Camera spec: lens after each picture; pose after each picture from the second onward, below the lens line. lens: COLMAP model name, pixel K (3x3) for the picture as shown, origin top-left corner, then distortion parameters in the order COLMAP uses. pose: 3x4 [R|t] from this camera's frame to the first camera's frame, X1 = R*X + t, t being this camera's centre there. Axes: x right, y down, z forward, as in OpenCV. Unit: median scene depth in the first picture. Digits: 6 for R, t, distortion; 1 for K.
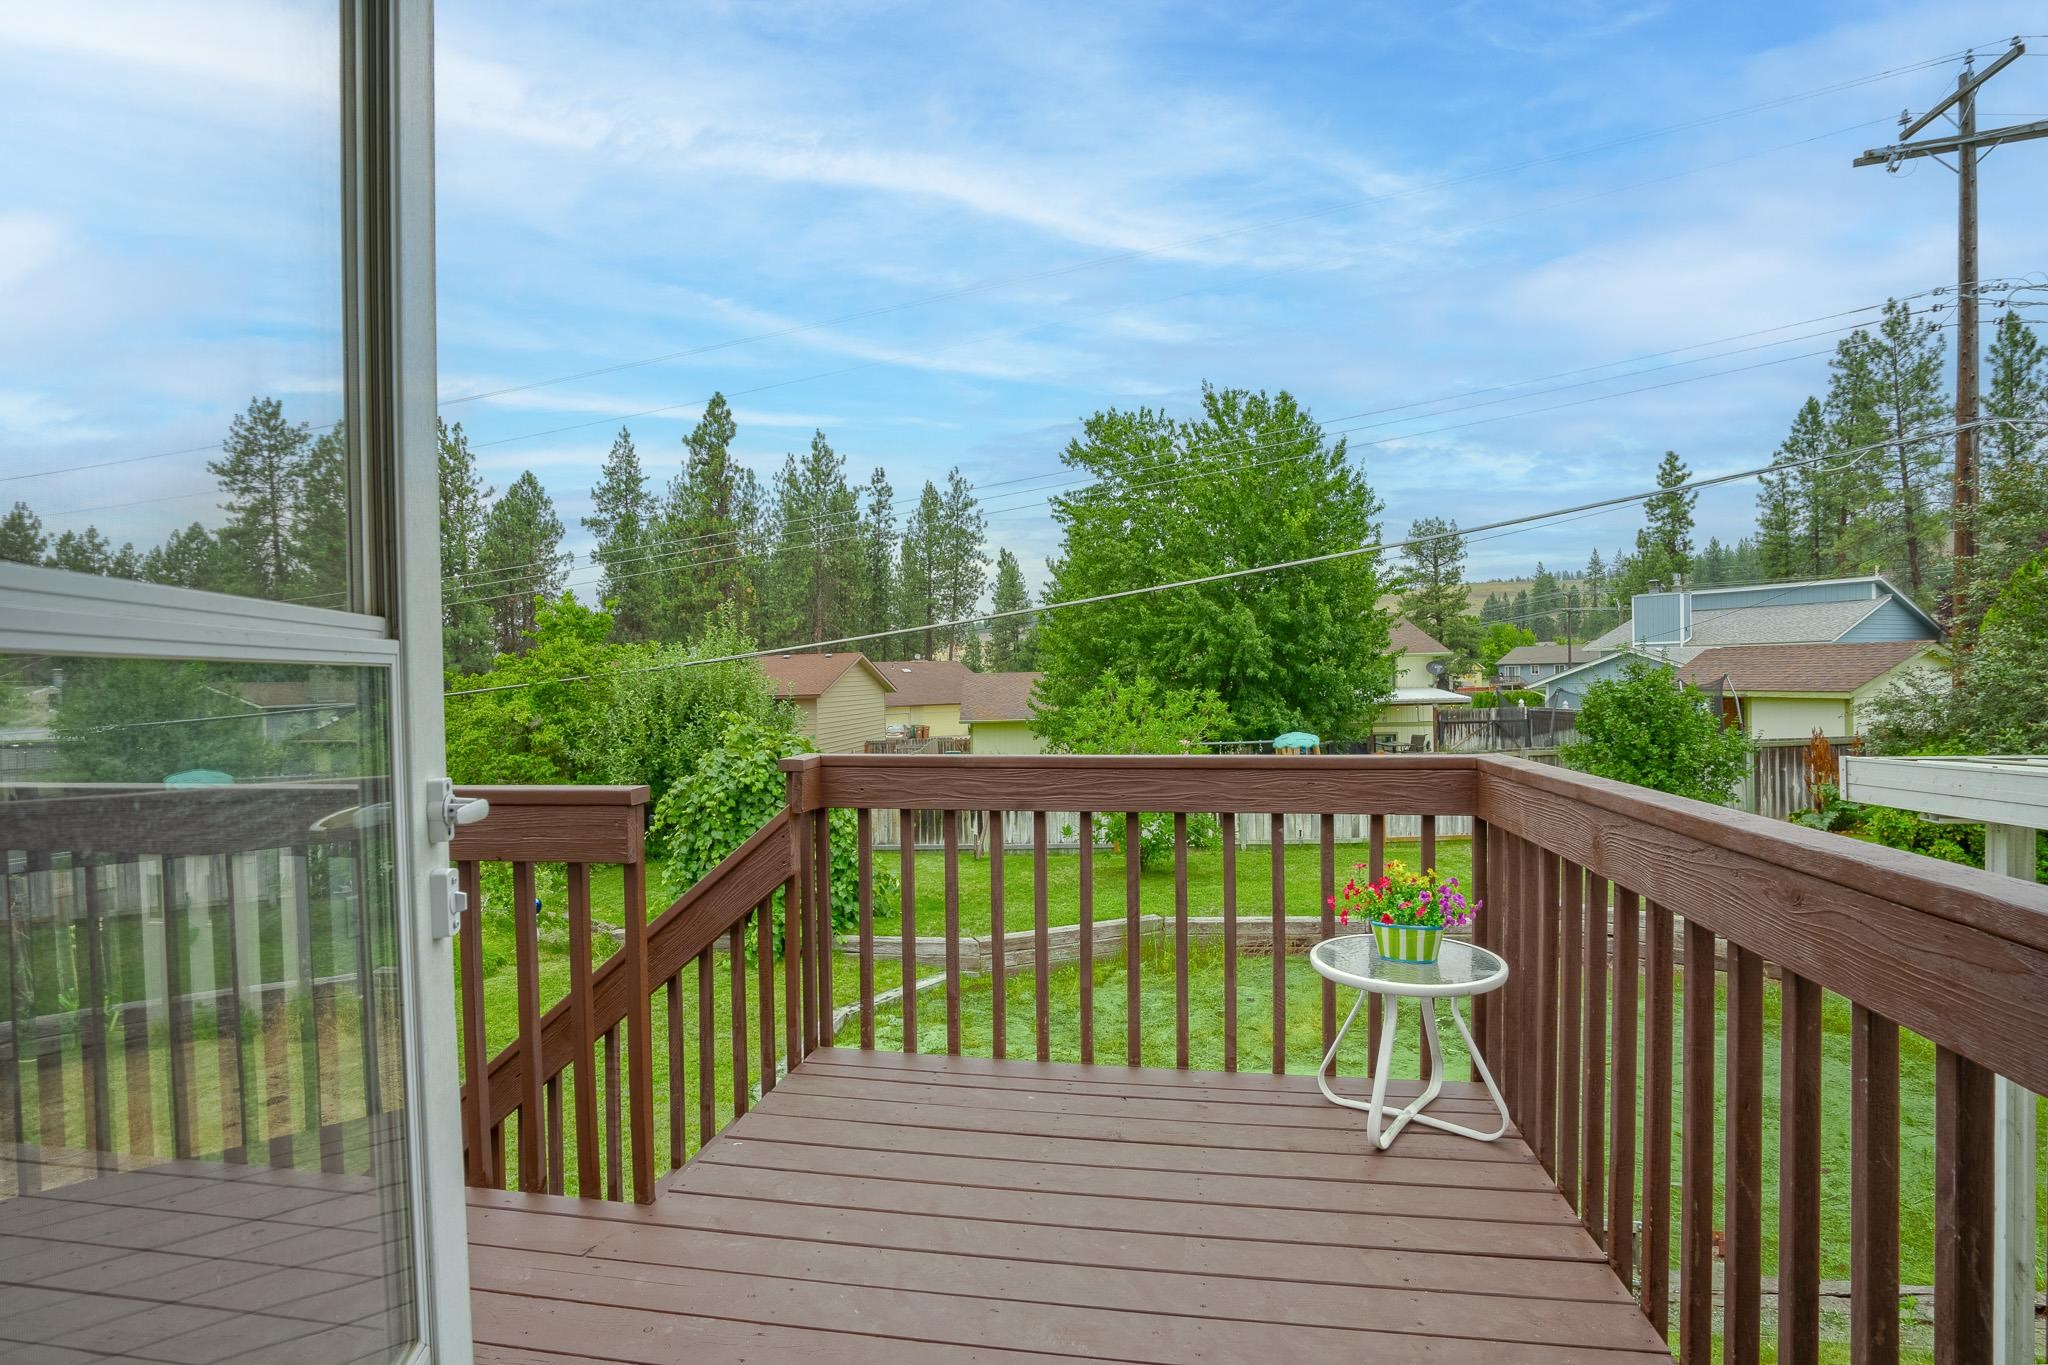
lens RADIAL K [[992.9, 0, 1020.5], [0, 992.9, 691.0], [0, 0, 1]] dist [-0.056795, 0.023587]
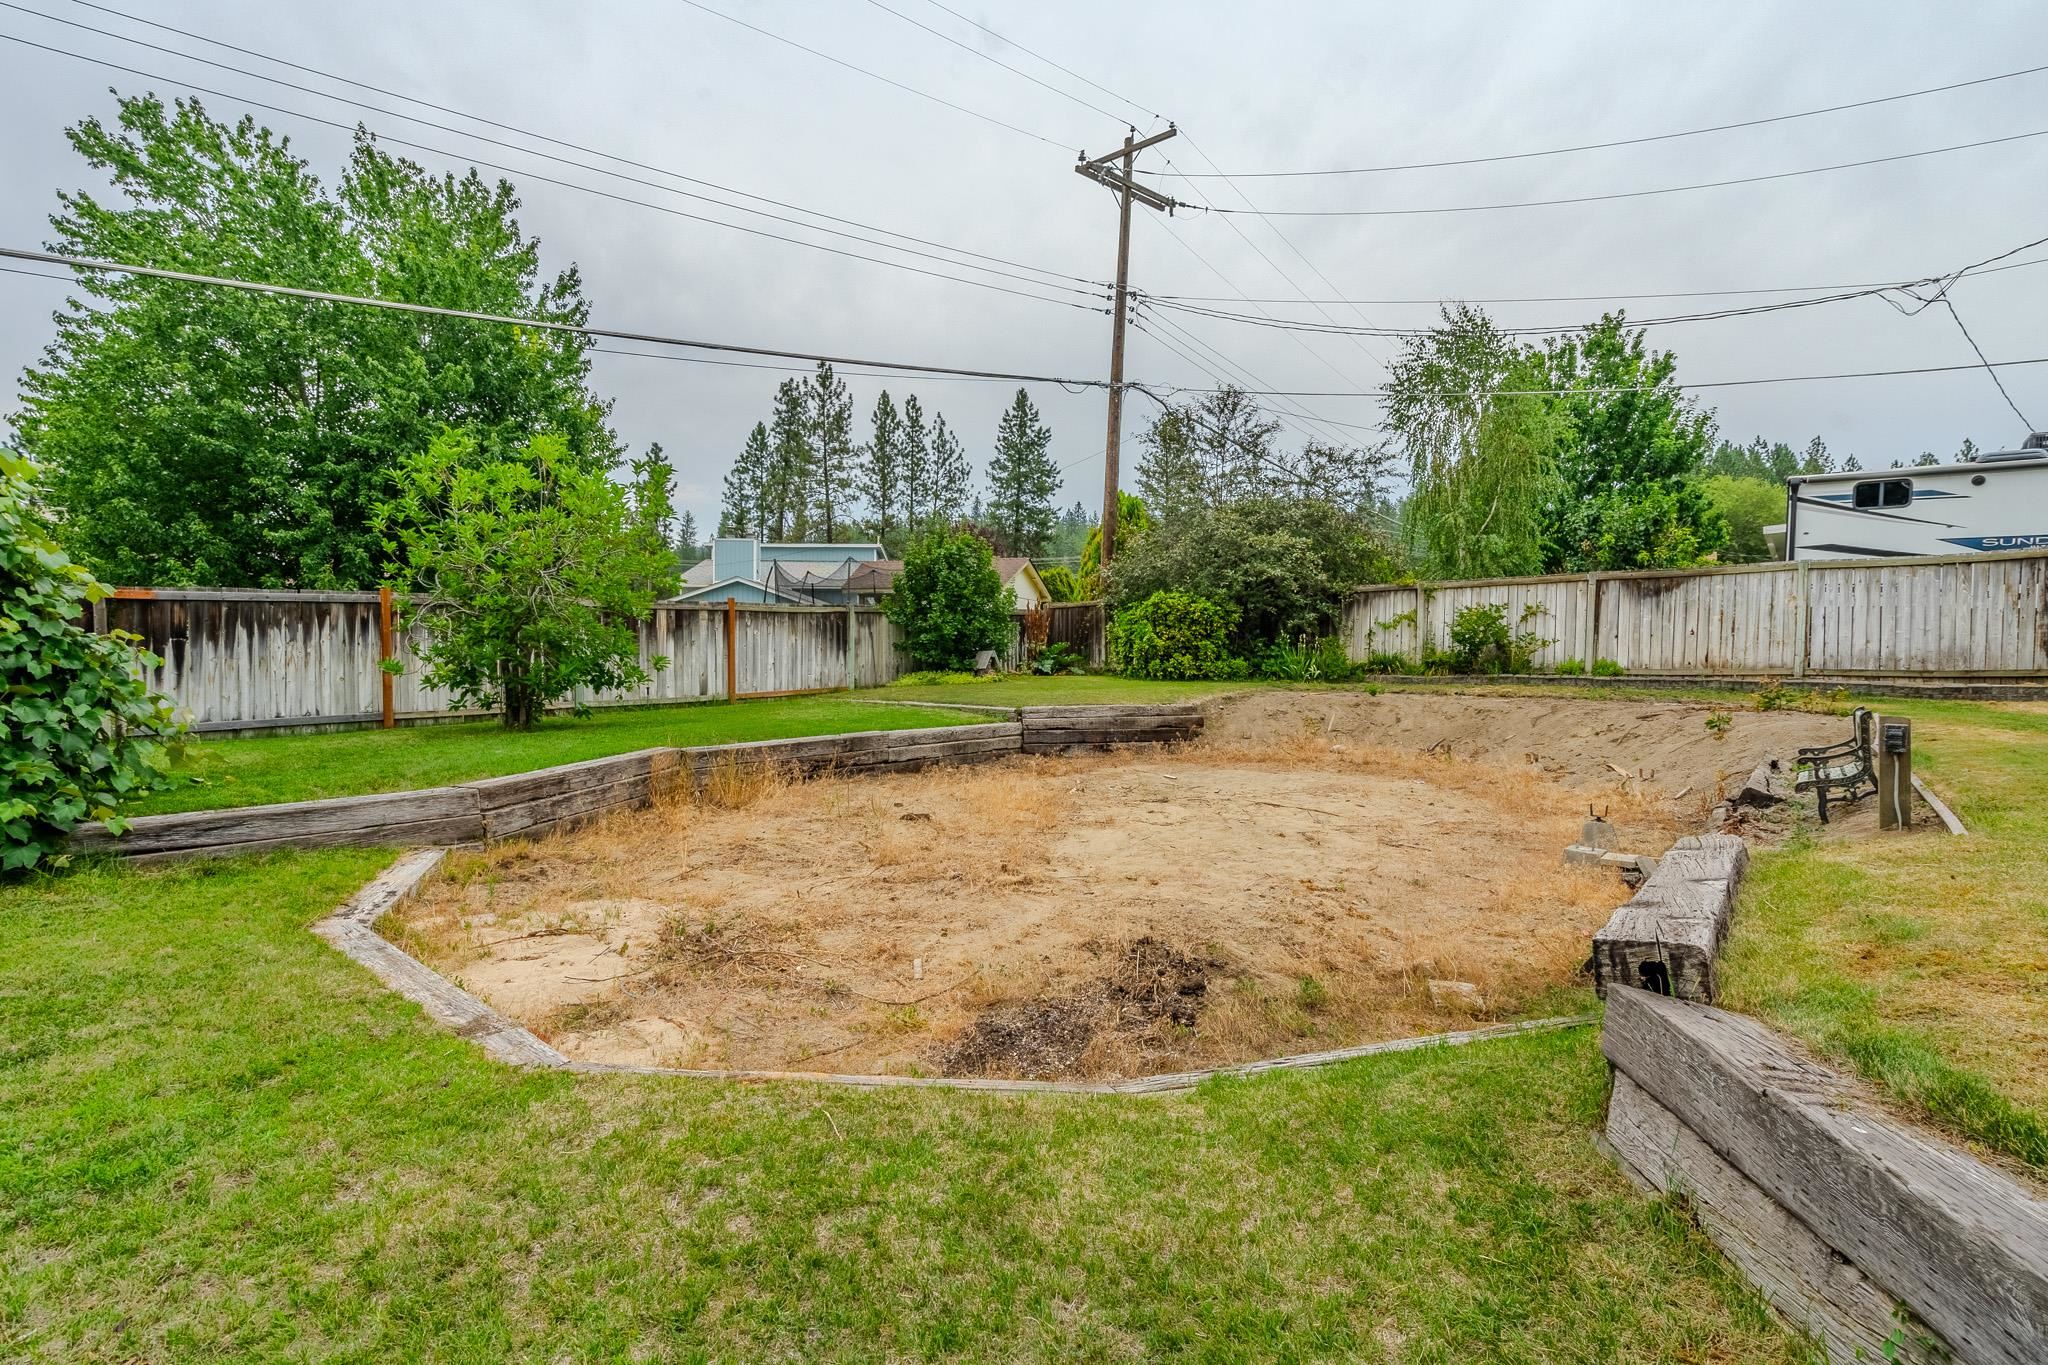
lens RADIAL K [[920.9, 0, 1009.6], [0, 920.9, 708.3], [0, 0, 1]] dist [-0.006711, -0.000723]
pose [[0.504785, -0.015804, 0.863101, -0.078017], [-0.011924, 0.999609, 0.025278, 0.045267], [-0.863163, -0.023052, 0.504399, 0.115705]]
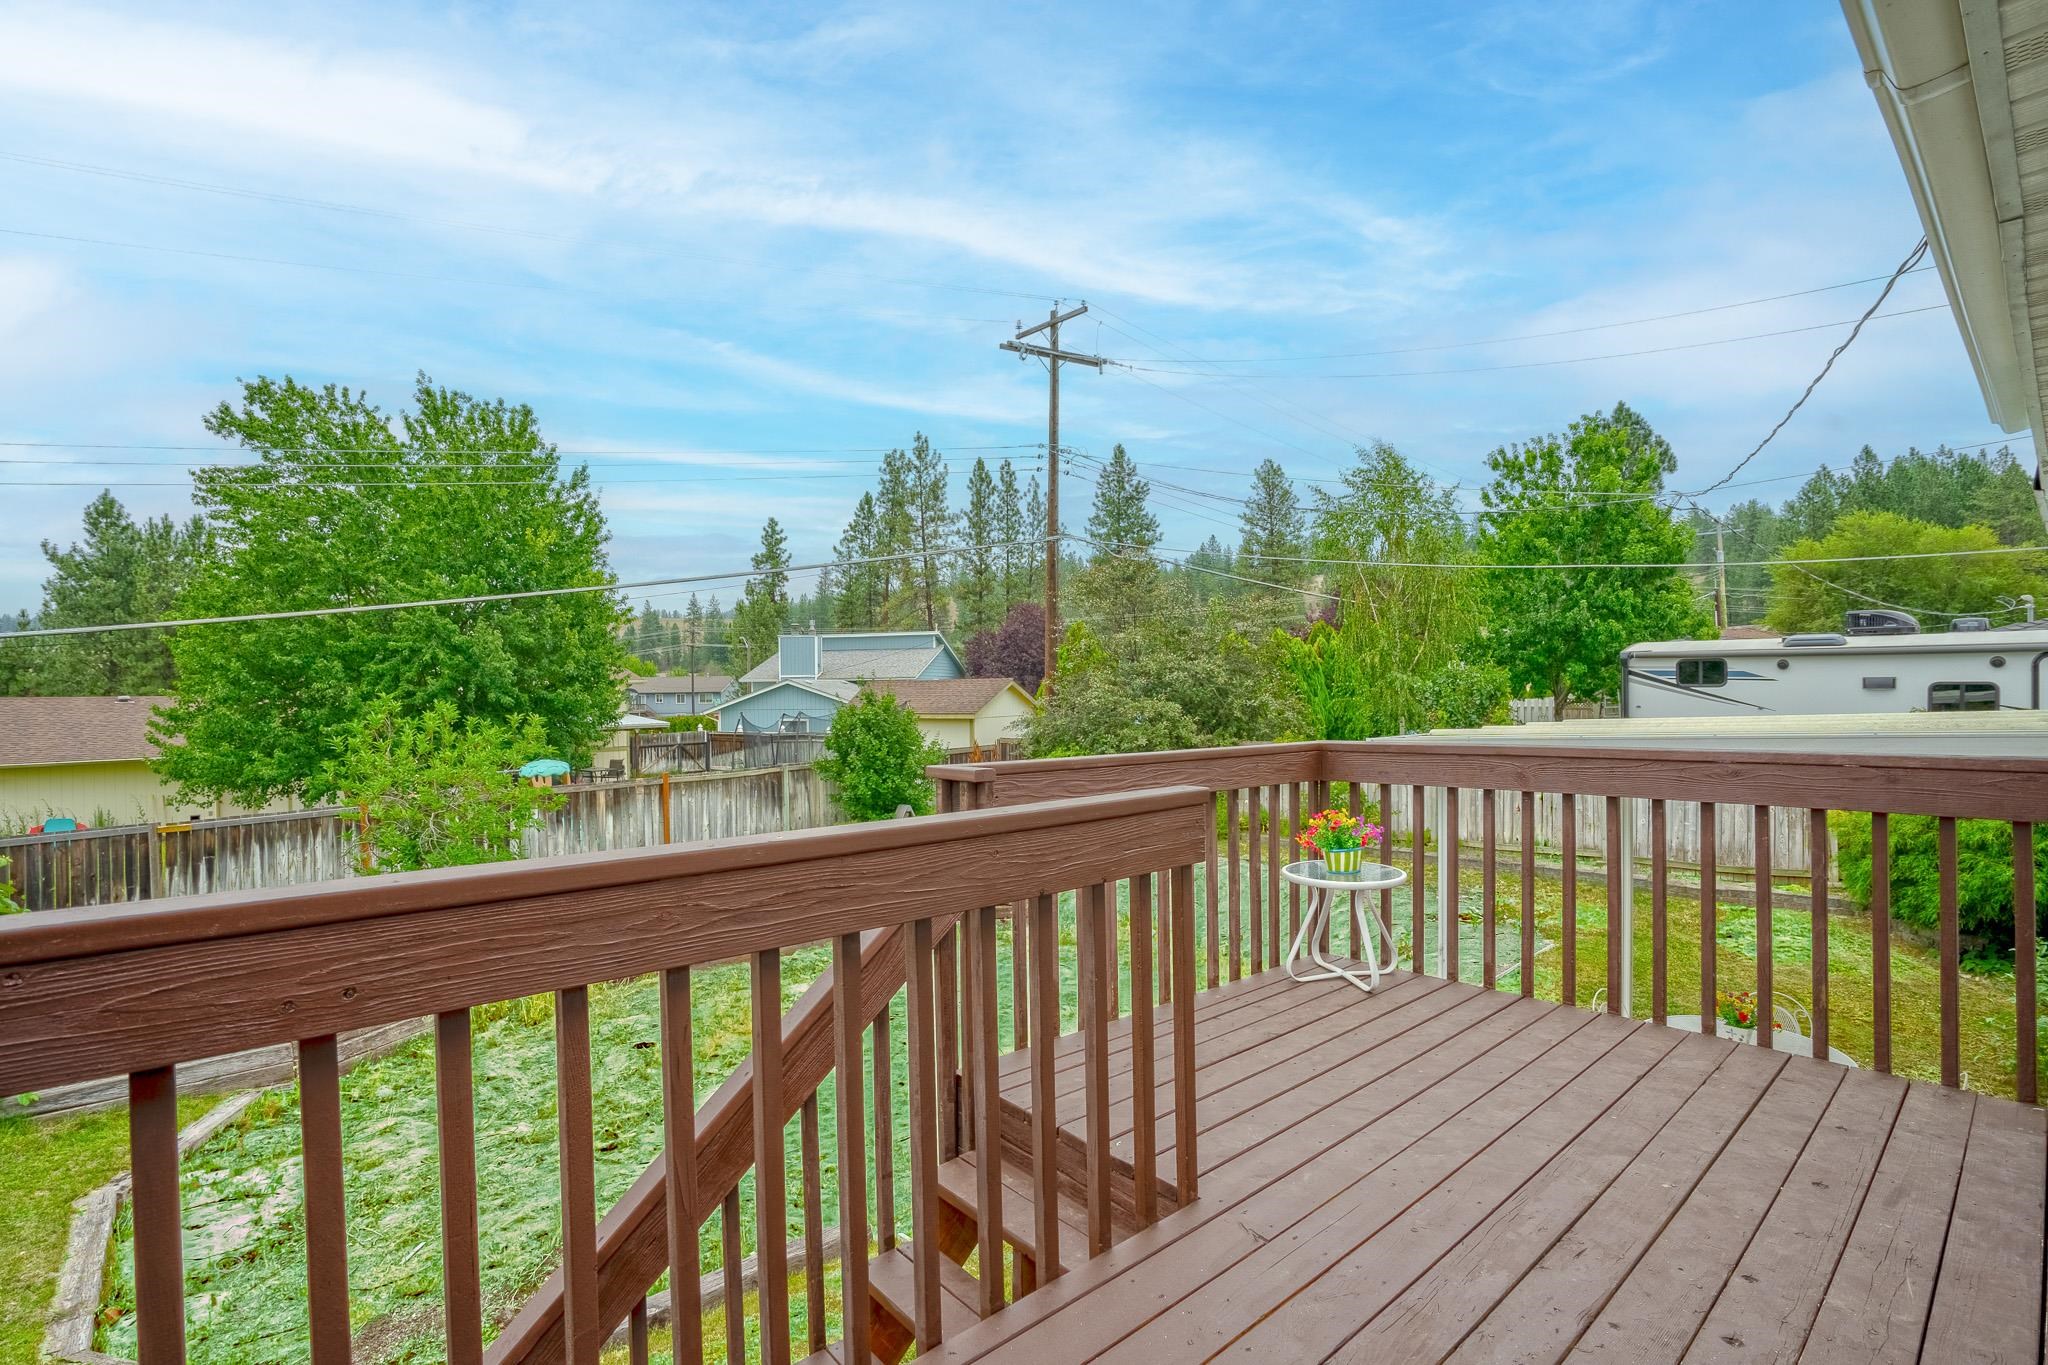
lens RADIAL K [[958.9, 0, 1022.7], [0, 958.9, 688.3], [0, 0, 1]] dist [-0.064542, 0.022982]
pose [[0.633543, 0.013837, 0.773583, -0.057168], [0.011801, 0.999551, -0.027543, 0.001027], [-0.773617, 0.026579, 0.633096, 0.023028]]
